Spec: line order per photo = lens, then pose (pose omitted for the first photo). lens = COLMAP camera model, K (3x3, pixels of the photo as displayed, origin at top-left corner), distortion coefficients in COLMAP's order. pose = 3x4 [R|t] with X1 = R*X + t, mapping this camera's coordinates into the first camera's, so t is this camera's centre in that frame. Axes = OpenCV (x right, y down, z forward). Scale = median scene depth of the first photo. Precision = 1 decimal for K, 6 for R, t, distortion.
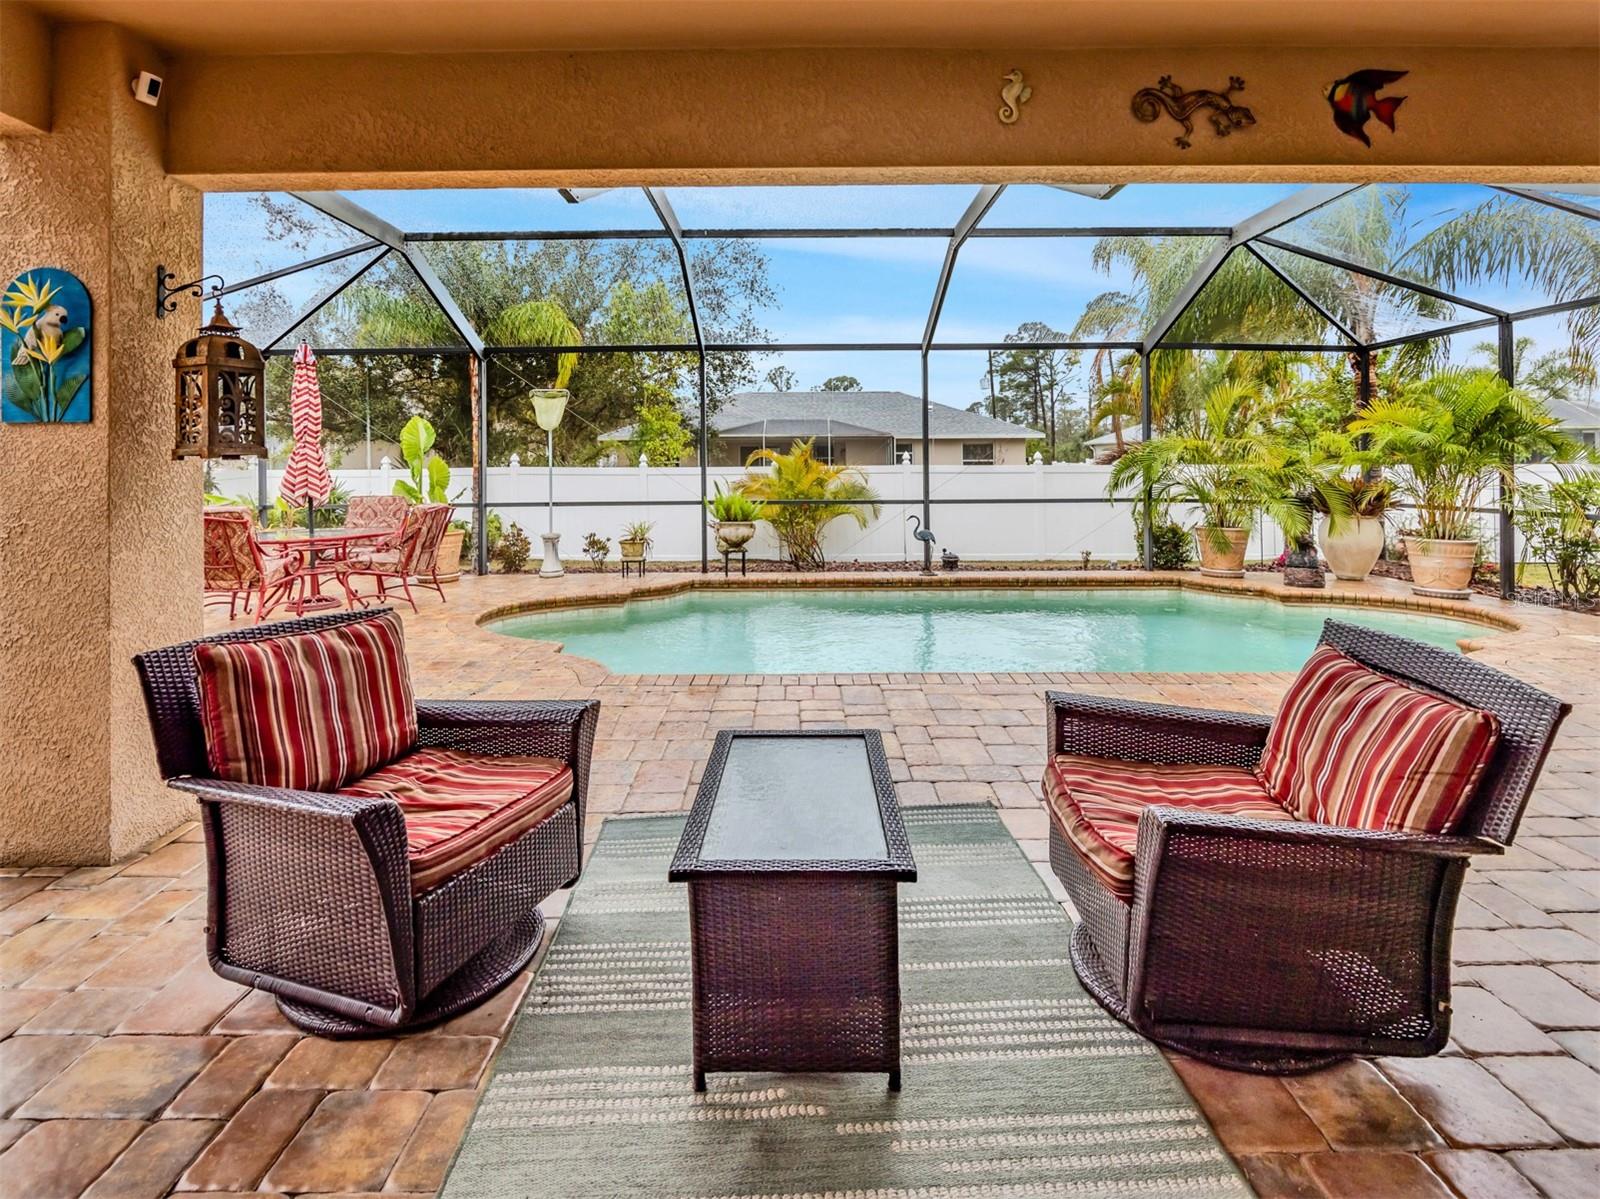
lens RADIAL K [[757.7, 0, 764.6], [0, 757.7, 489.9], [0, 0, 1]] dist [-0.005188, -0.000437]
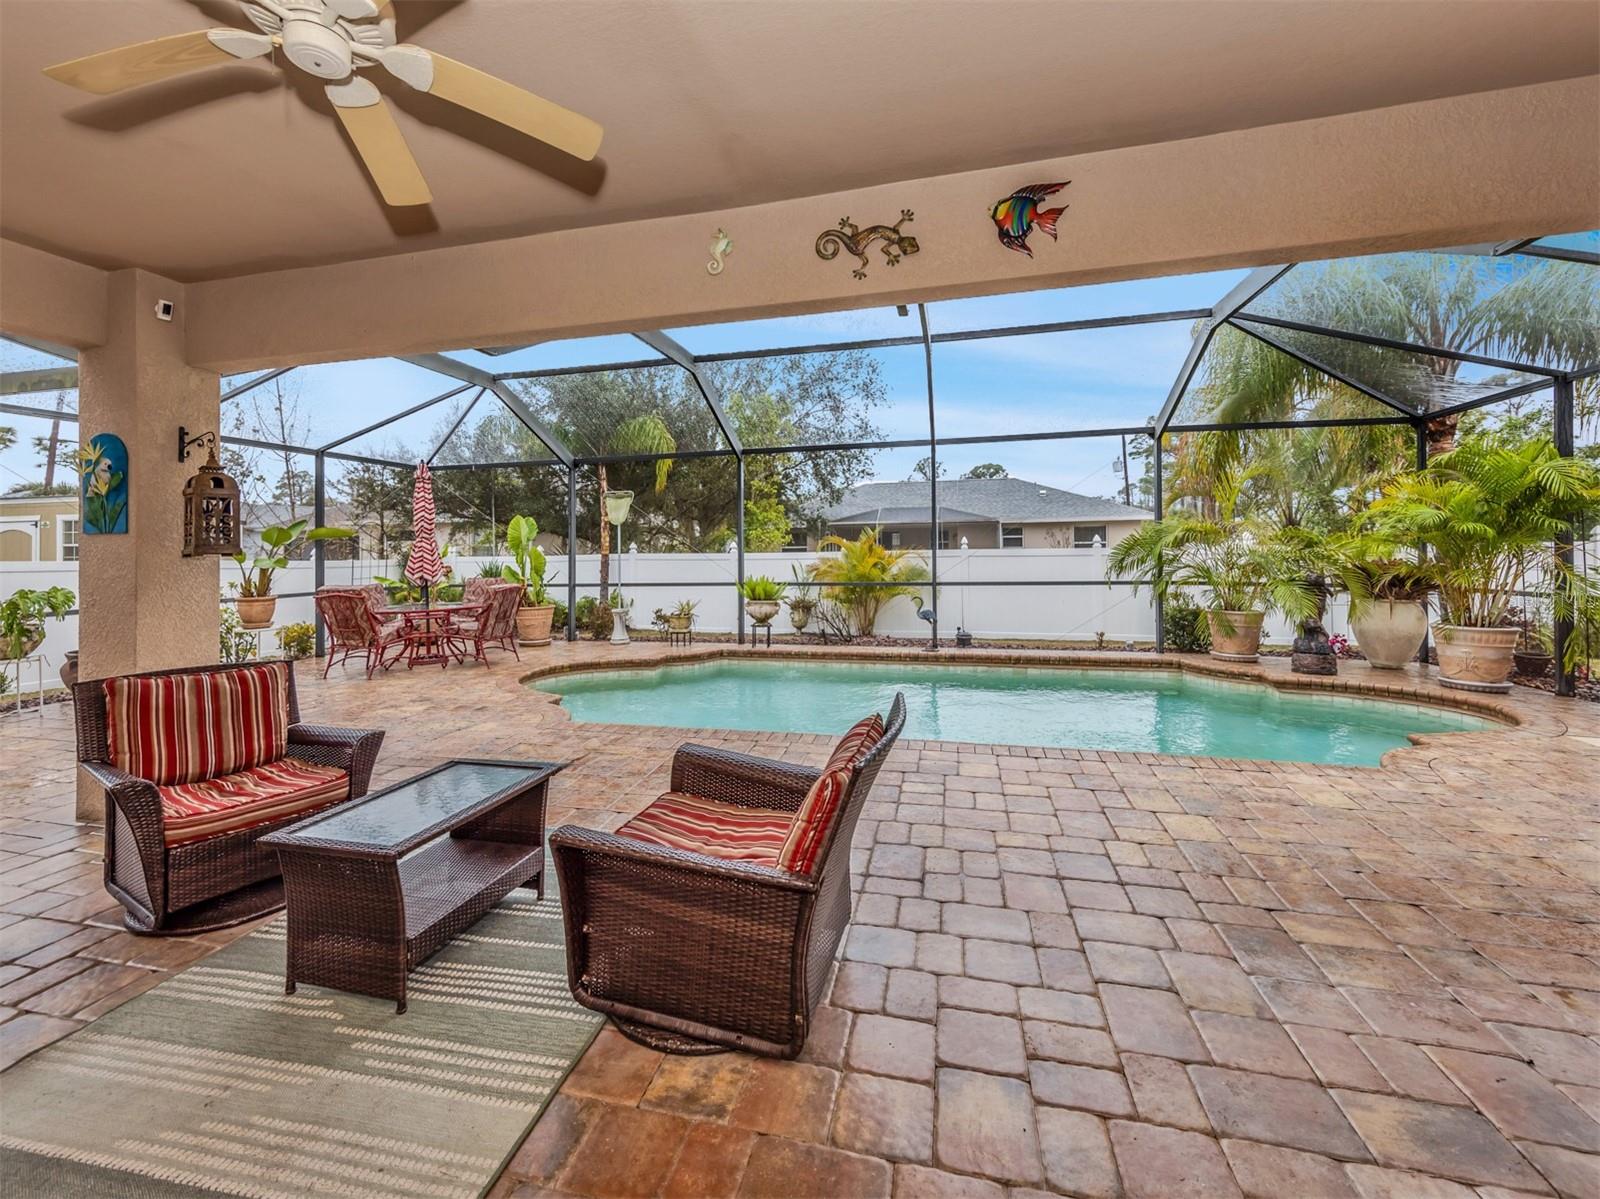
lens RADIAL K [[685.9, 0, 786.9], [0, 685.9, 568.4], [0, 0, 1]] dist [0.008651, -0.000650]
pose [[0.969902, -0.002423, -0.243483, 0.279392], [0.001779, 0.999994, -0.002865, -0.004283], [0.243488, 0.002346, 0.969901, -0.013642]]
